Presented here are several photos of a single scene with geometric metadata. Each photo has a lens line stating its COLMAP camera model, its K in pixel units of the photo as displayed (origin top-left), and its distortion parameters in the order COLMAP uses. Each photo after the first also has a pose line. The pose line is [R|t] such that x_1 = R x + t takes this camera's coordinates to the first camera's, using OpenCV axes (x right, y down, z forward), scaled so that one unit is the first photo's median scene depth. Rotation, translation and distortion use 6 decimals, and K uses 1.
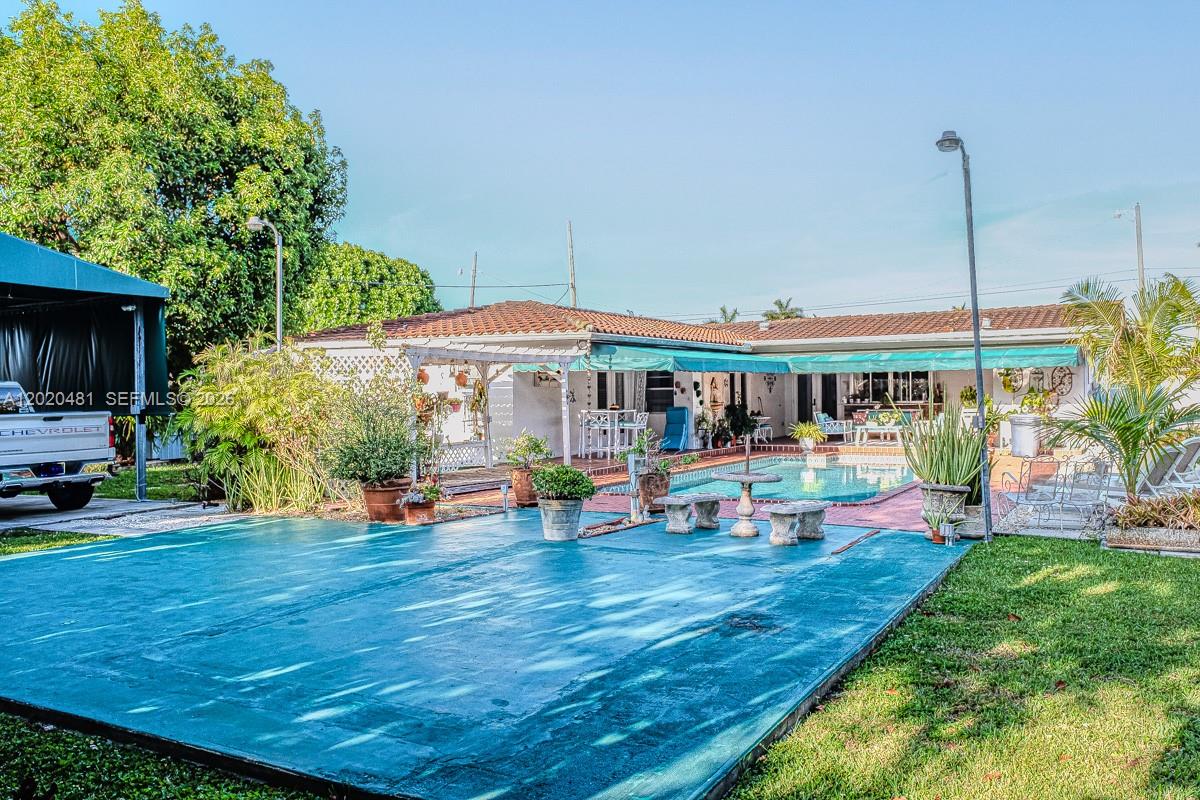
lens RADIAL K [[997.7, 0, 600.0], [0, 997.7, 400.0], [0, 0, 1]] dist [-0.000168, -0.000145]
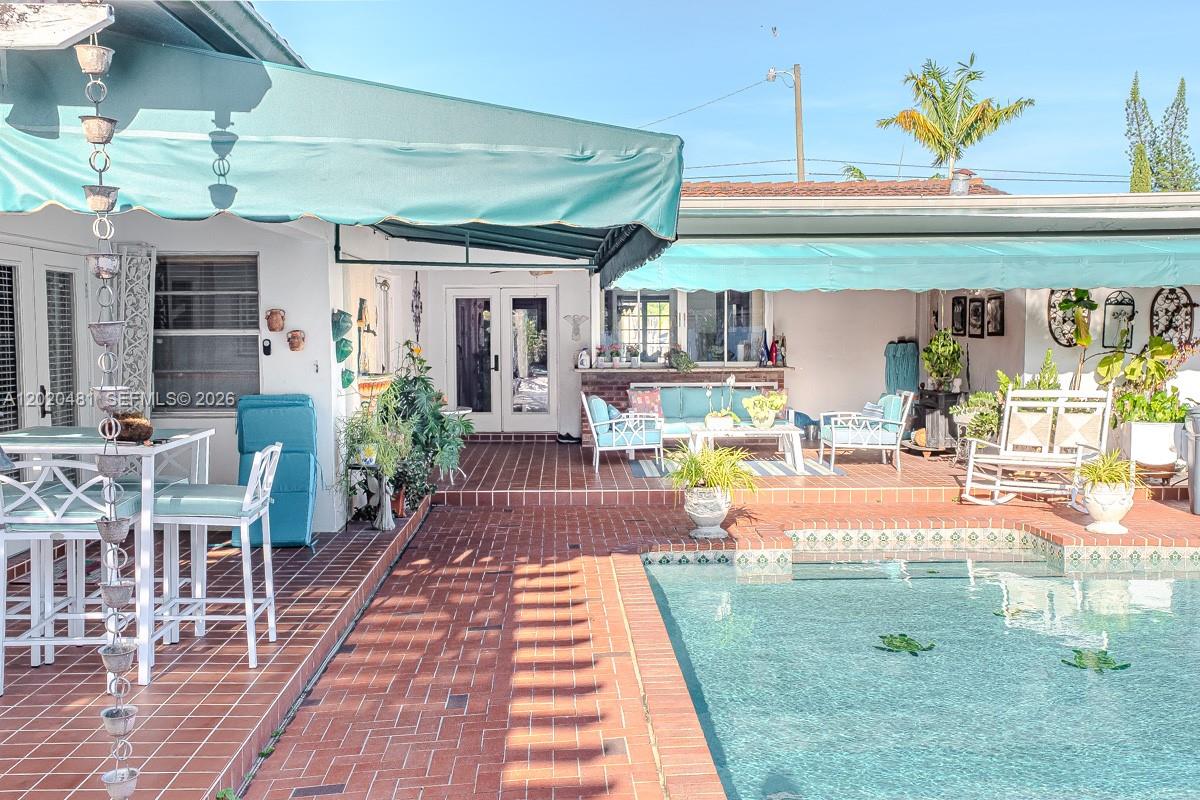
lens RADIAL K [[1206.1, 0, 600.0], [0, 1206.1, 400.0], [0, 0, 1]] dist [0.001200, 0.000845]
pose [[0.835467, -0.023793, 0.549025, -0.036654], [-0.000254, 0.999045, 0.043682, -0.007172], [-0.549540, -0.036634, 0.834664, 0.652785]]
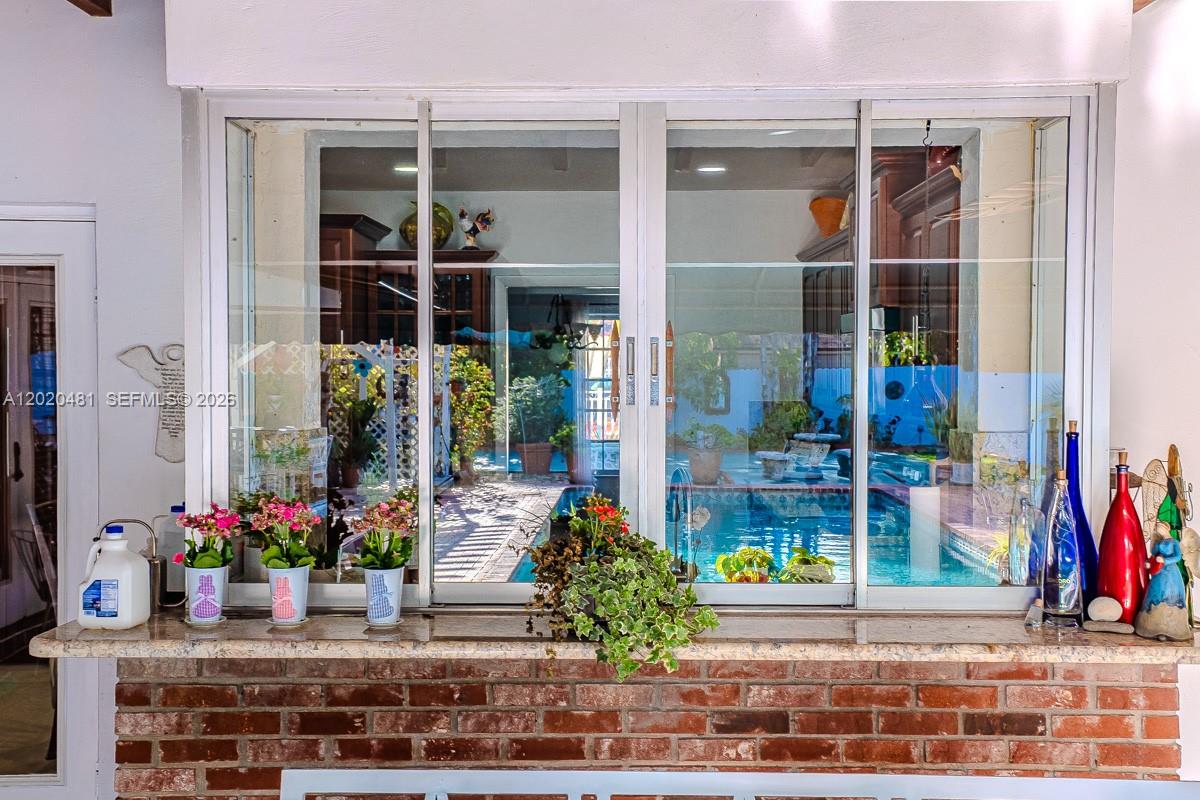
lens RADIAL K [[1412.4, 0, 600.0], [0, 1412.4, 400.0], [0, 0, 1]] dist [-0.001740, -0.002150]
pose [[0.863916, -0.002431, 0.503630, 0.254486], [-0.008680, 0.999768, 0.019714, -0.020811], [-0.503561, -0.021403, 0.863695, 1.015093]]
